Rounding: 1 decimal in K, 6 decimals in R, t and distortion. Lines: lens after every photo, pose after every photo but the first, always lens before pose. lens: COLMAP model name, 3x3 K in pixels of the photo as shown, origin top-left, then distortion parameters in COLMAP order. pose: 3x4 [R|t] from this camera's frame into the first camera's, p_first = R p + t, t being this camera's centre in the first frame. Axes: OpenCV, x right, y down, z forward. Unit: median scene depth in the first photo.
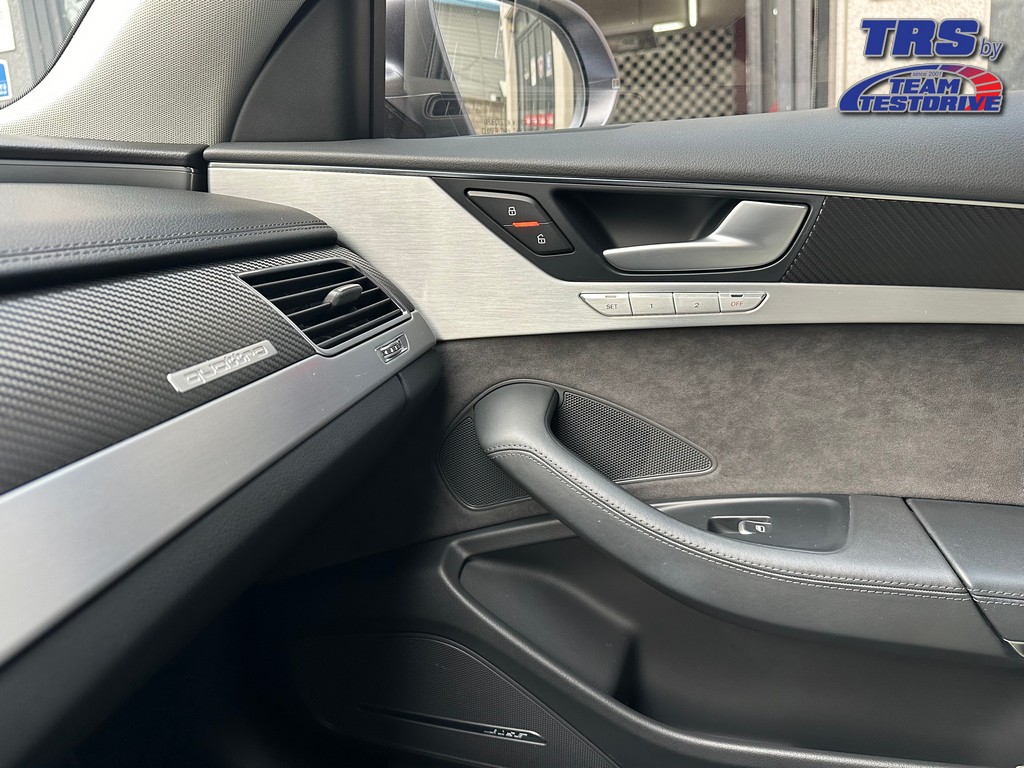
lens RADIAL K [[746.8, 0, 511.5], [0, 746.8, 383.8], [0, 0, 1]] dist [0.001816, -0.033120]
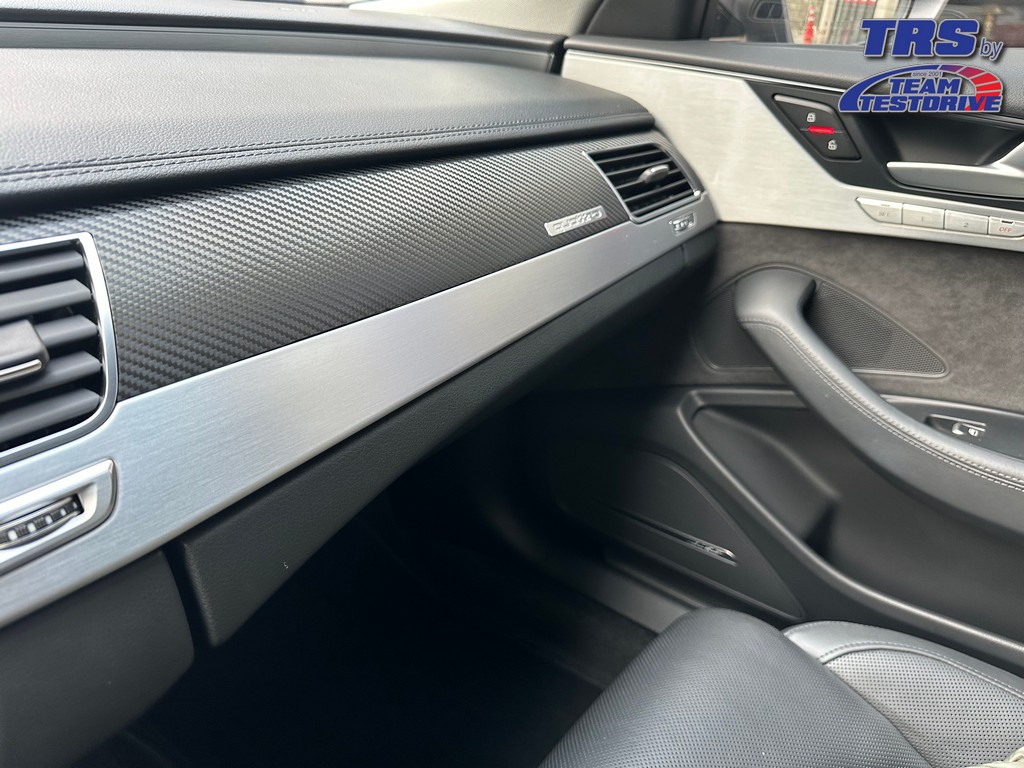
lens RADIAL K [[746.8, 0, 510.6], [0, 746.8, 385.0], [0, 0, 1]] dist [0.001816, -0.033120]
pose [[0.935491, 0.211486, -0.283072, -0.019127], [-0.156510, 0.966240, 0.204656, 0.003238], [0.316798, -0.147151, 0.937009, -0.260278]]
